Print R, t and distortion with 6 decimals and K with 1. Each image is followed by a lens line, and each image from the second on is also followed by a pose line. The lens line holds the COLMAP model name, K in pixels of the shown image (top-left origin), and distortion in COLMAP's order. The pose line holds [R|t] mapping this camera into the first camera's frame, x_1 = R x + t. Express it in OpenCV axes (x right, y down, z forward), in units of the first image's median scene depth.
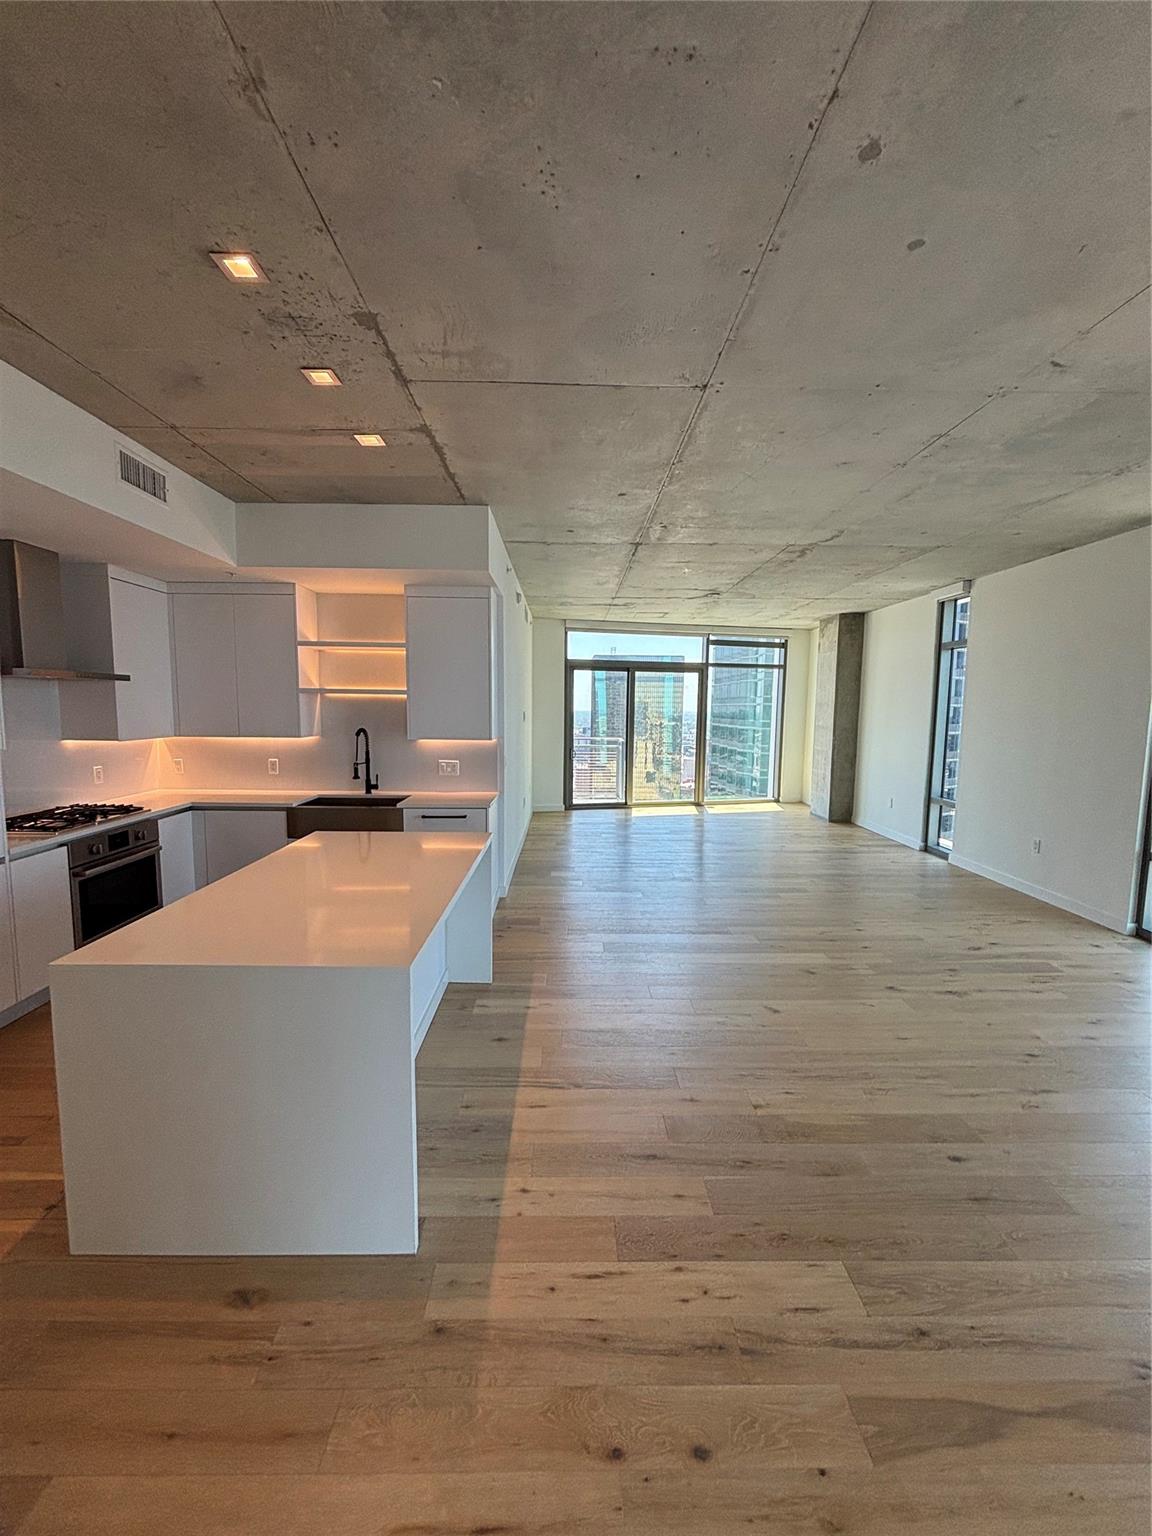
lens RADIAL K [[622.4, 0, 577.5], [0, 622.4, 769.1], [0, 0, 1]] dist [0.003243, -0.000287]
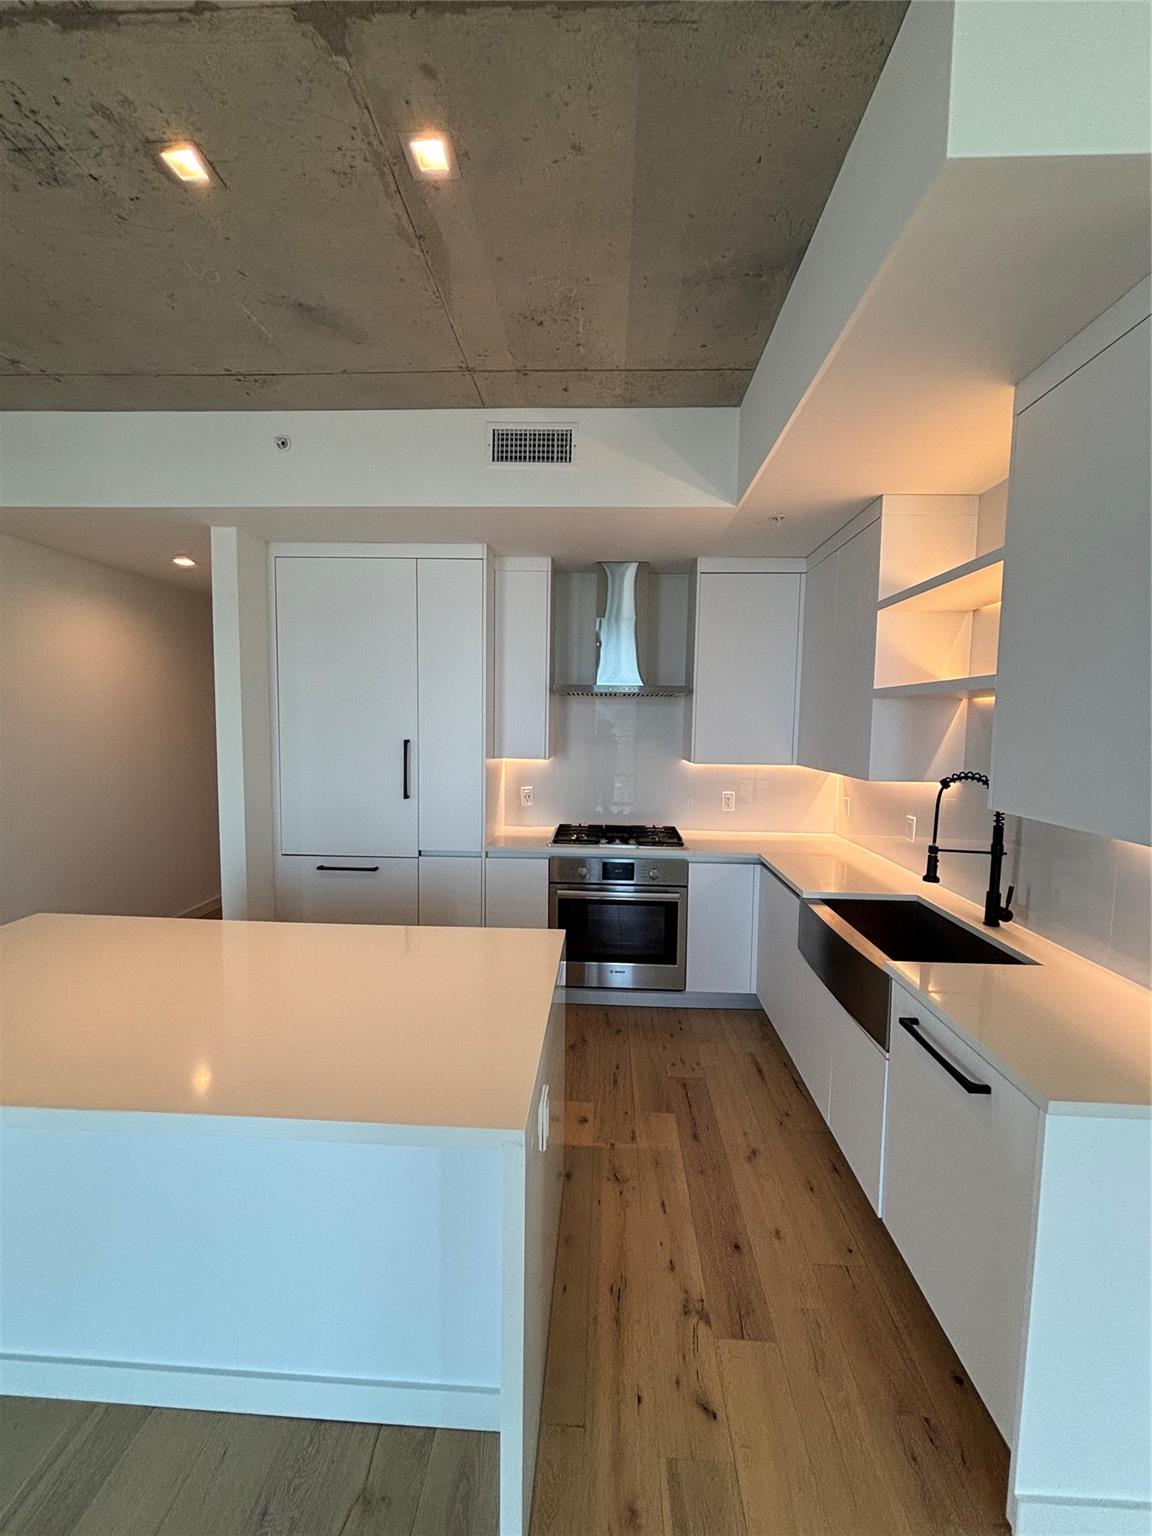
lens RADIAL K [[622.4, 0, 577.5], [0, 622.4, 769.1], [0, 0, 1]] dist [0.003243, -0.000287]
pose [[-0.063475, 0.061204, -0.996105, 0.157802], [-0.121694, 0.990194, 0.068596, -0.092512], [0.990536, 0.125574, -0.055404, 1.085942]]
